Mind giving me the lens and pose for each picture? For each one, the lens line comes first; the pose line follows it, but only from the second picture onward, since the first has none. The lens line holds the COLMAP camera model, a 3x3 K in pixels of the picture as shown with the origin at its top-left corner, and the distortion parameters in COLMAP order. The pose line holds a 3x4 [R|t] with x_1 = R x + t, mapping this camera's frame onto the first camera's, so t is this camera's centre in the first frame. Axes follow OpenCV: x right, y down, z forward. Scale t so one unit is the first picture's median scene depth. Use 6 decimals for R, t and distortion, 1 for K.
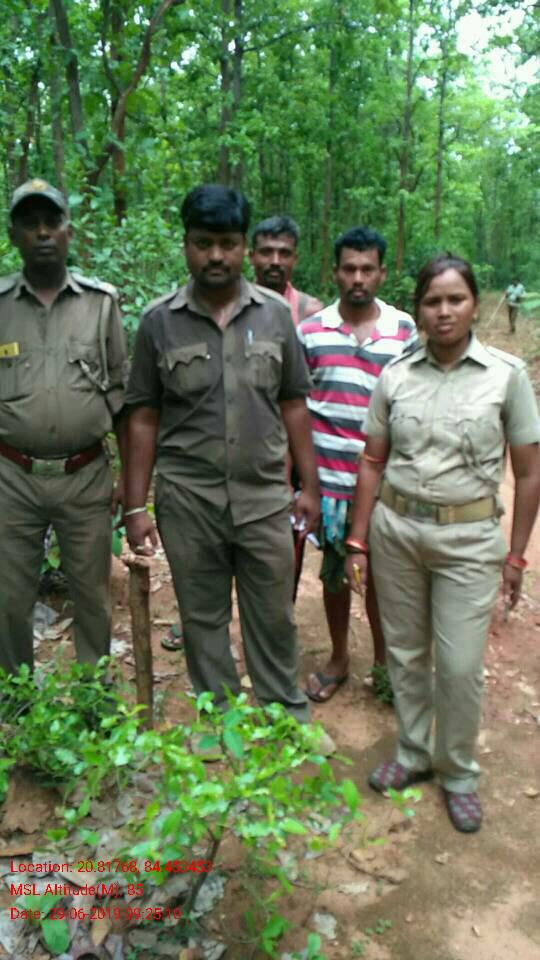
lens RADIAL K [[845.0, 0, 270.0], [0, 845.0, 480.0], [0, 0, 1]] dist [0.134384, -0.261902]
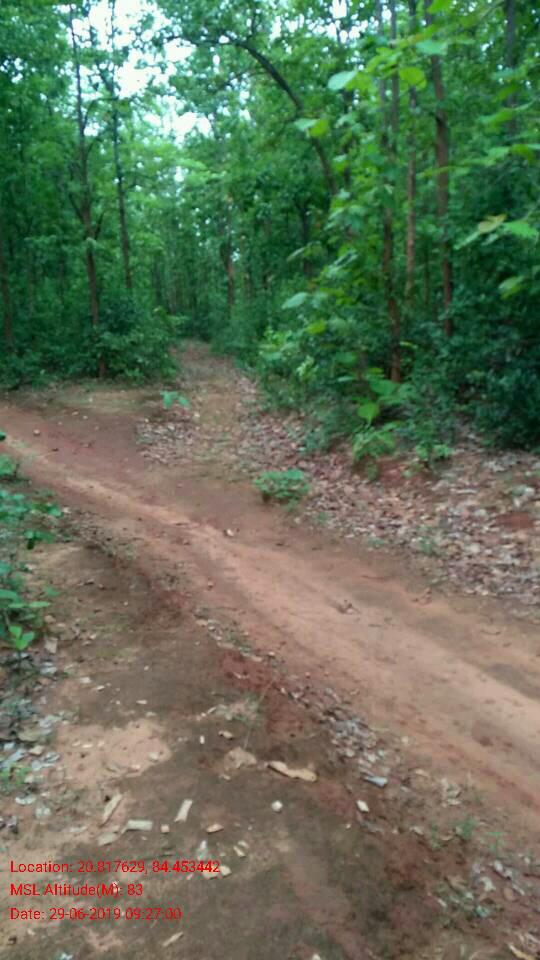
lens RADIAL K [[845.0, 0, 270.0], [0, 845.0, 480.0], [0, 0, 1]] dist [0.134384, -0.261902]
pose [[0.932284, -0.113301, 0.343524, -0.007119], [0.131825, 0.990789, -0.030976, -0.031265], [-0.336850, 0.074164, 0.938633, 0.102674]]
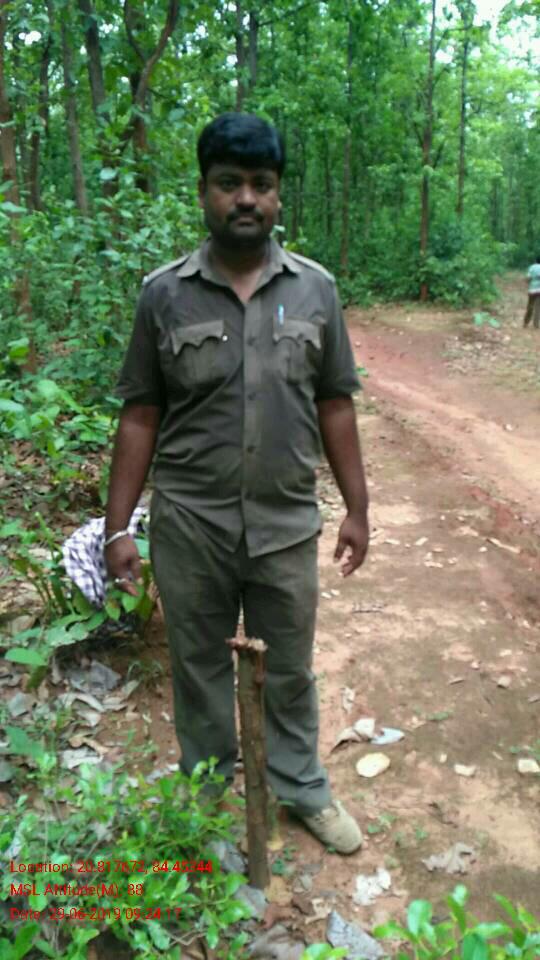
lens RADIAL K [[845.0, 0, 270.0], [0, 845.0, 480.0], [0, 0, 1]] dist [0.134384, -0.261902]
pose [[0.999742, -0.017768, -0.014139, -0.013473], [0.018012, 0.999689, 0.017265, -0.006185], [0.013828, -0.017515, 0.999751, 0.028693]]
